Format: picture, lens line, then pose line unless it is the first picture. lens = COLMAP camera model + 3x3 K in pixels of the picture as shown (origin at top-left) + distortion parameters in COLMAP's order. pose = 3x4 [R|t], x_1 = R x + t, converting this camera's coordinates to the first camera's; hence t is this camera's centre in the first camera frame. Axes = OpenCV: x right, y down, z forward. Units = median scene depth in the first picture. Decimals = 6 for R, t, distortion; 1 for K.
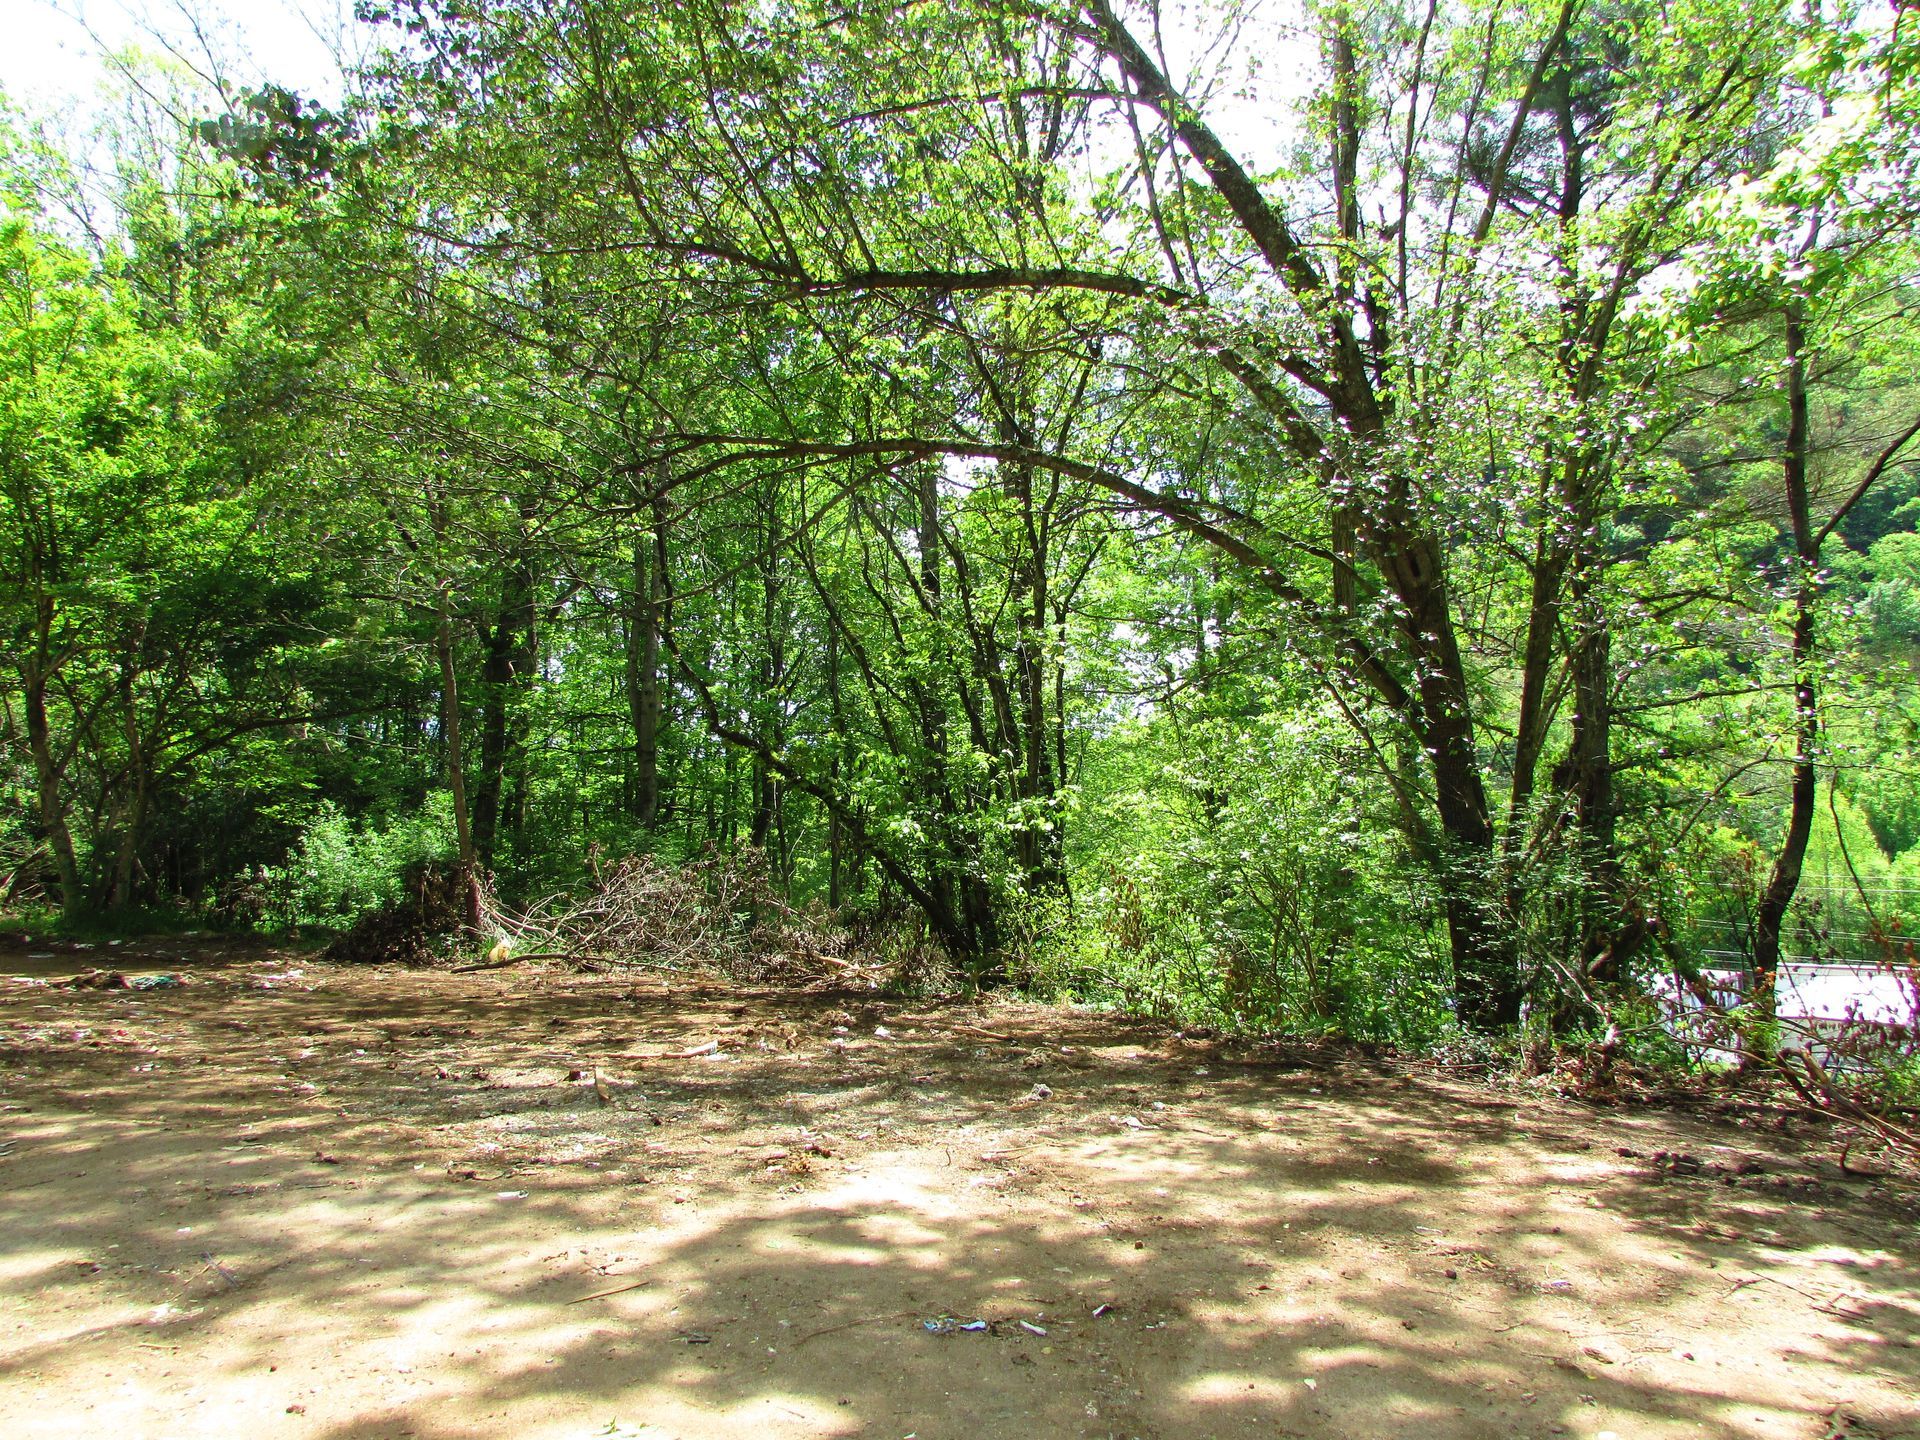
lens RADIAL K [[1424.5, 0, 969.9], [0, 1424.5, 714.0], [0, 0, 1]] dist [-0.000699, -0.005430]
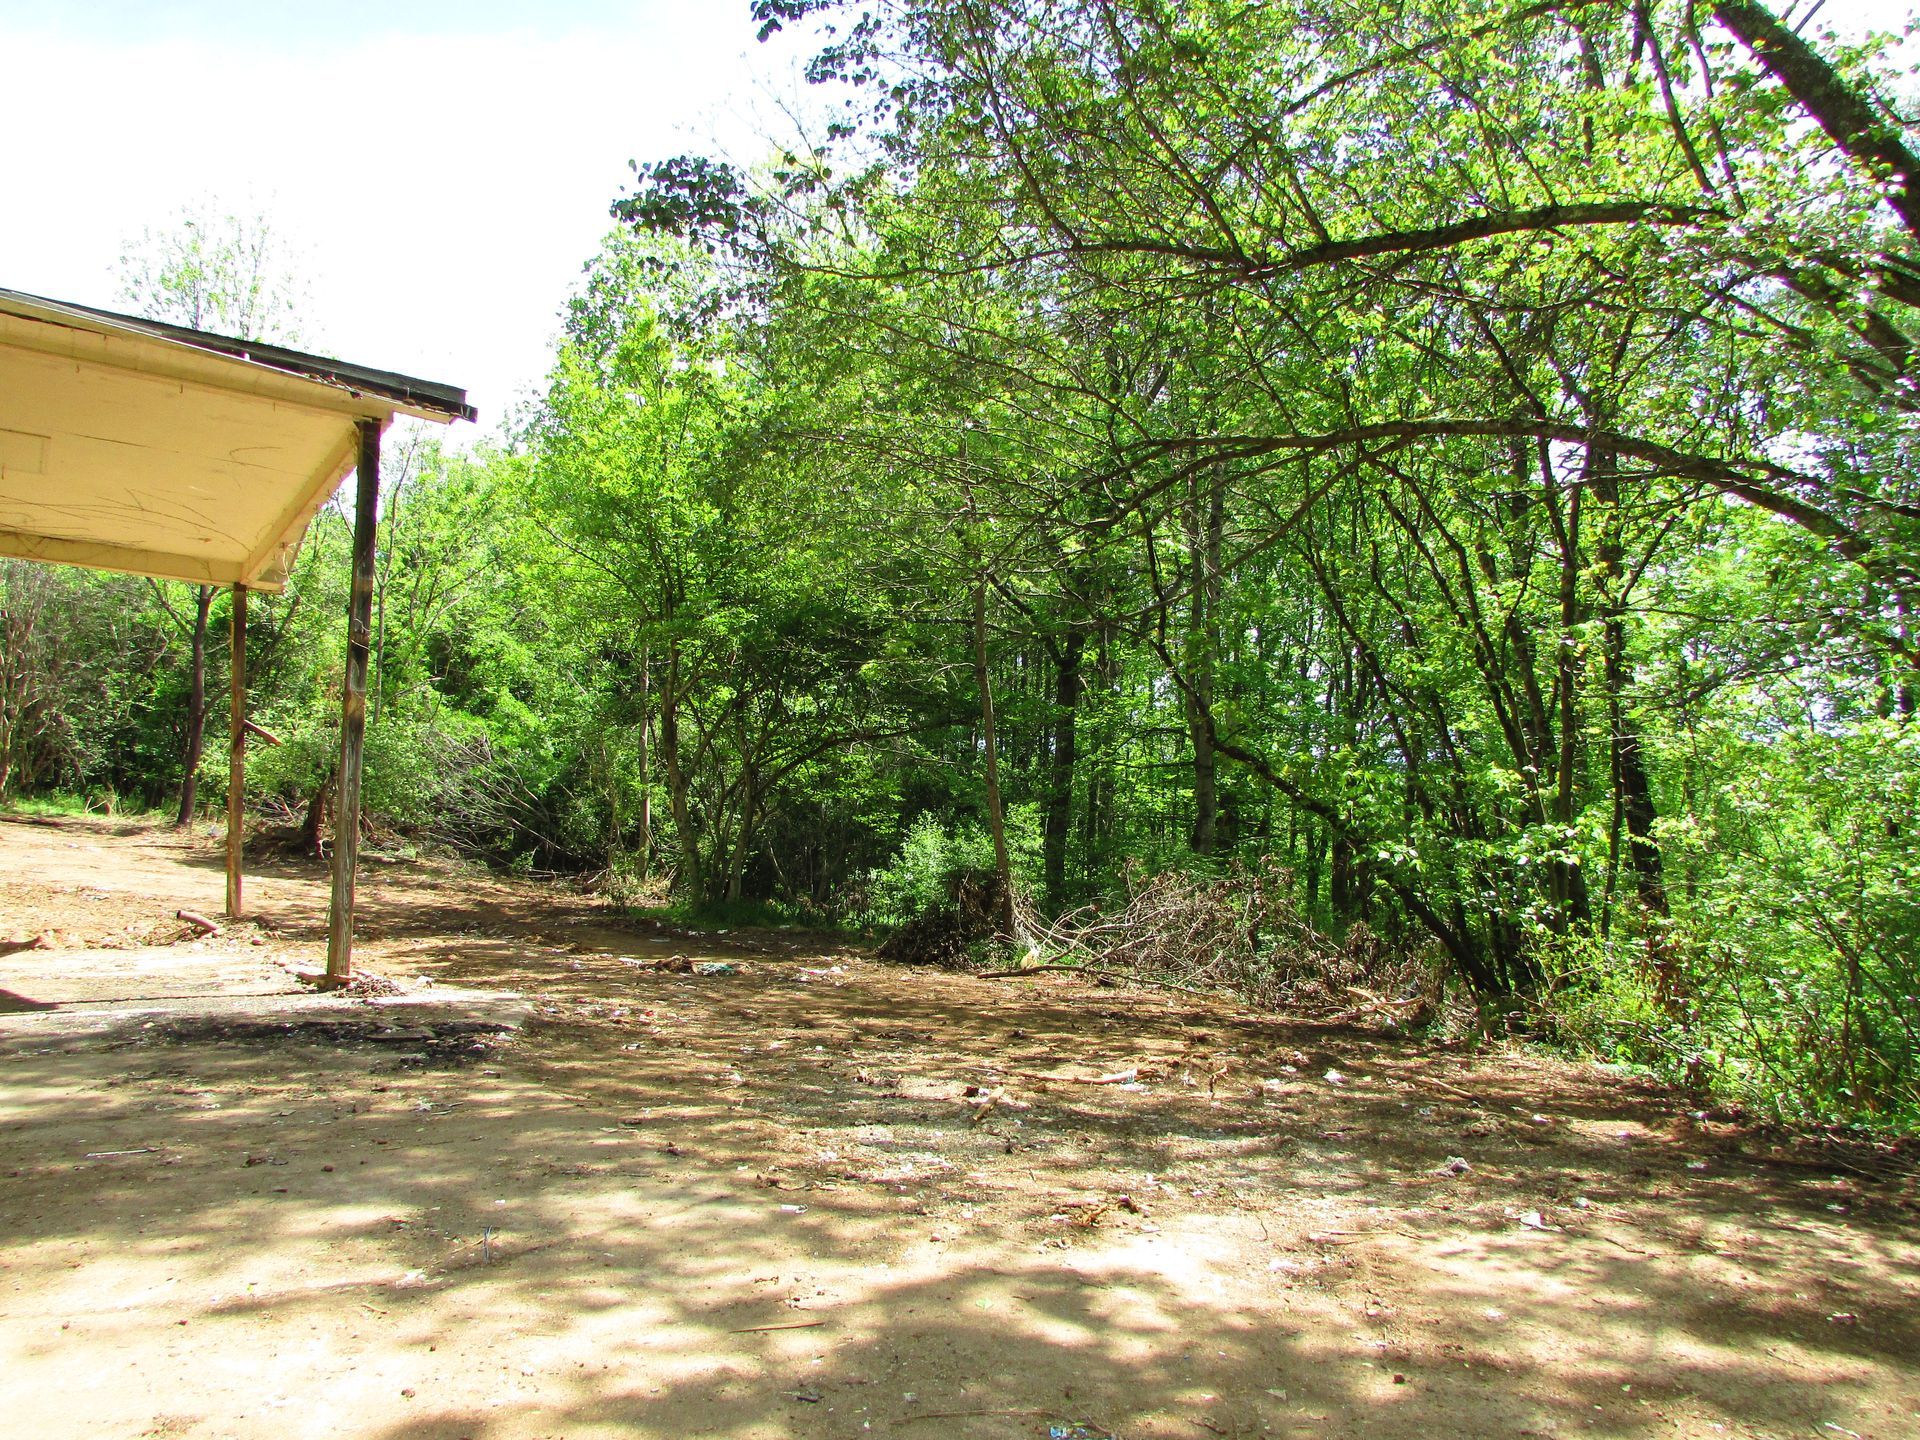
lens RADIAL K [[1424.5, 0, 969.9], [0, 1424.5, 714.0], [0, 0, 1]] dist [-0.000699, -0.005430]
pose [[0.899276, -0.014984, -0.437126, 0.132163], [0.010626, 0.999866, -0.012413, 0.001874], [0.437254, 0.006517, 0.899315, 0.084763]]
